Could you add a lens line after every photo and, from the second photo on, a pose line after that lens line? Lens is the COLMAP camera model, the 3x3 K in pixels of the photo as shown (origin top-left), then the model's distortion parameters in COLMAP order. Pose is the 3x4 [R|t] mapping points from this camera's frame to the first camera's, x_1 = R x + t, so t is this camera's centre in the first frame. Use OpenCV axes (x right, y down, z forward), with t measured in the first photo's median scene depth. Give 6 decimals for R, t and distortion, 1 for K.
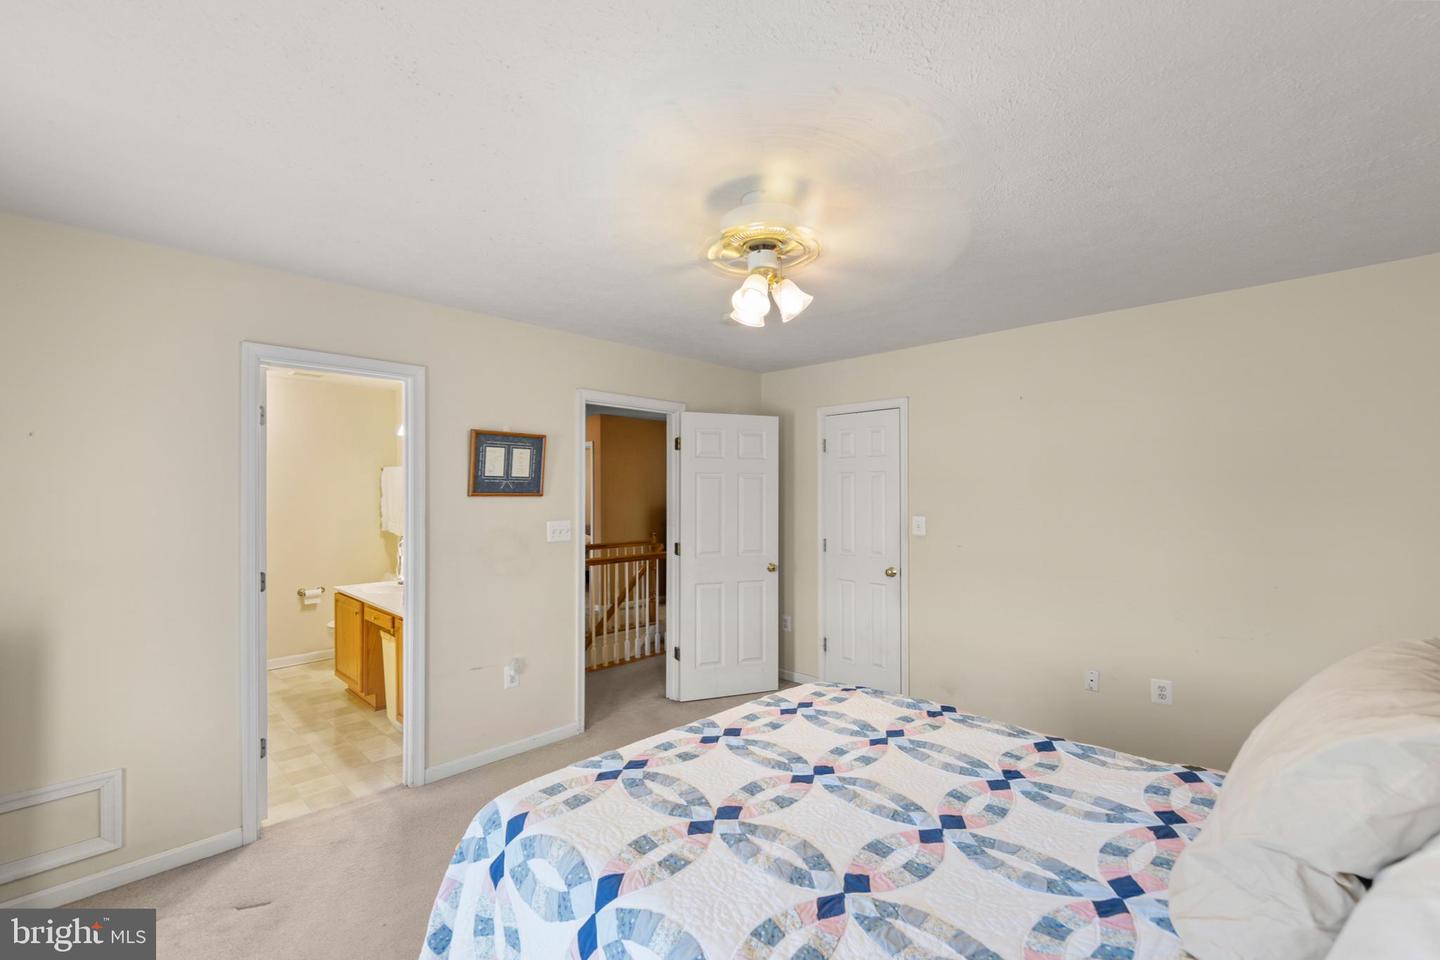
lens RADIAL K [[619.8, 0, 720.2], [0, 619.8, 492.6], [0, 0, 1]] dist [0.000669, 0.000022]
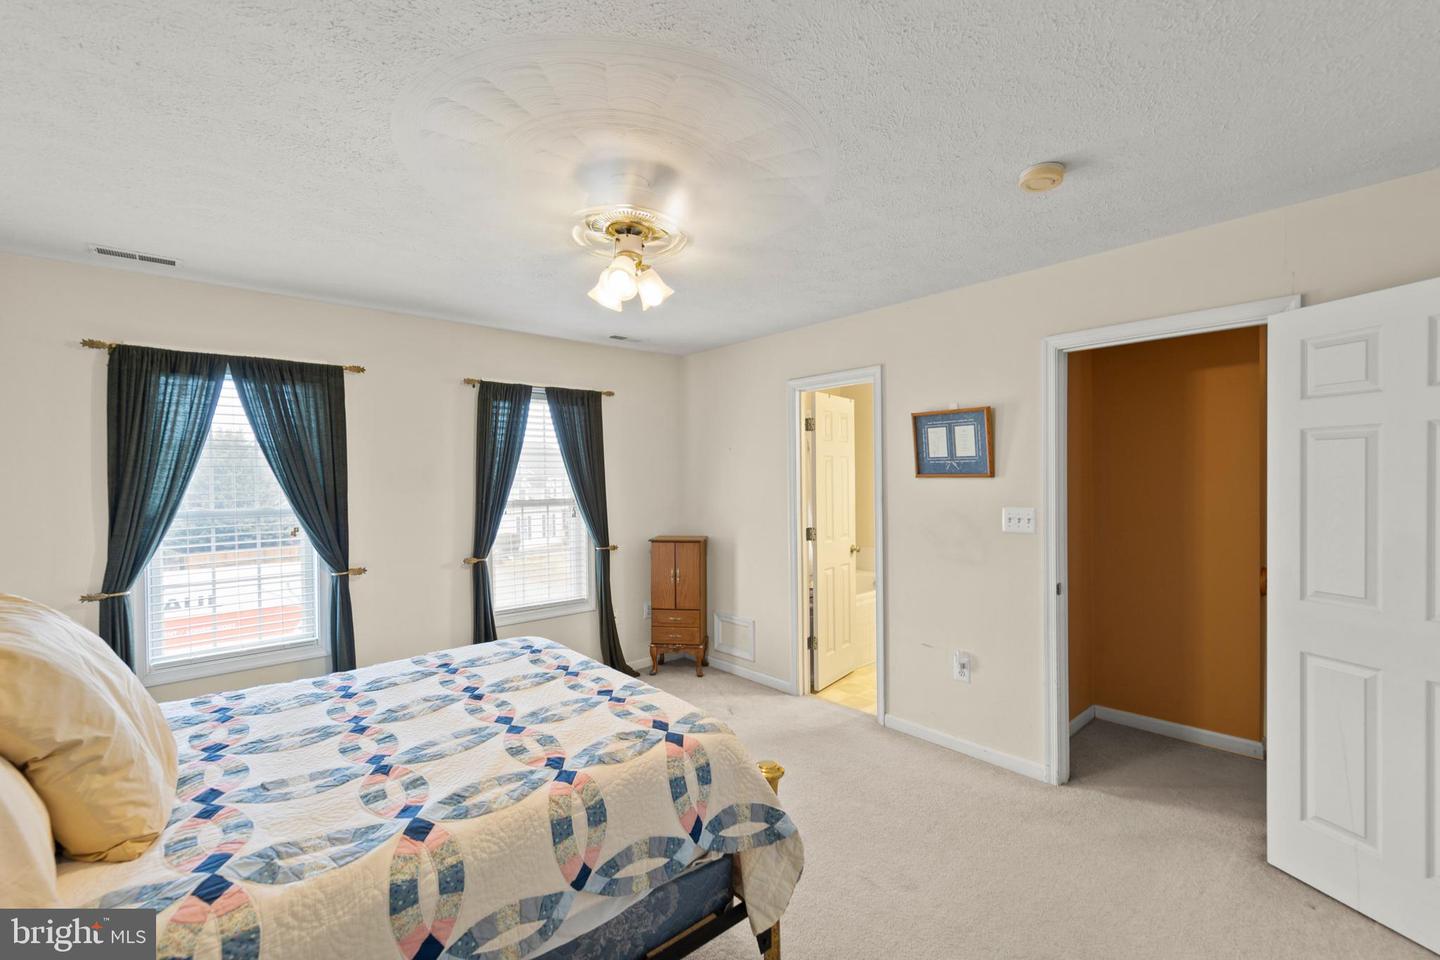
lens RADIAL K [[611.4, 0, 720.0], [0, 611.4, 480.0], [0, 0, 1]] dist [-0.000203, -0.000212]
pose [[-0.080615, 0.009141, -0.996703, 0.637051], [0.010974, 0.999905, 0.008283, -0.001989], [0.996685, -0.010270, -0.080708, 0.741877]]
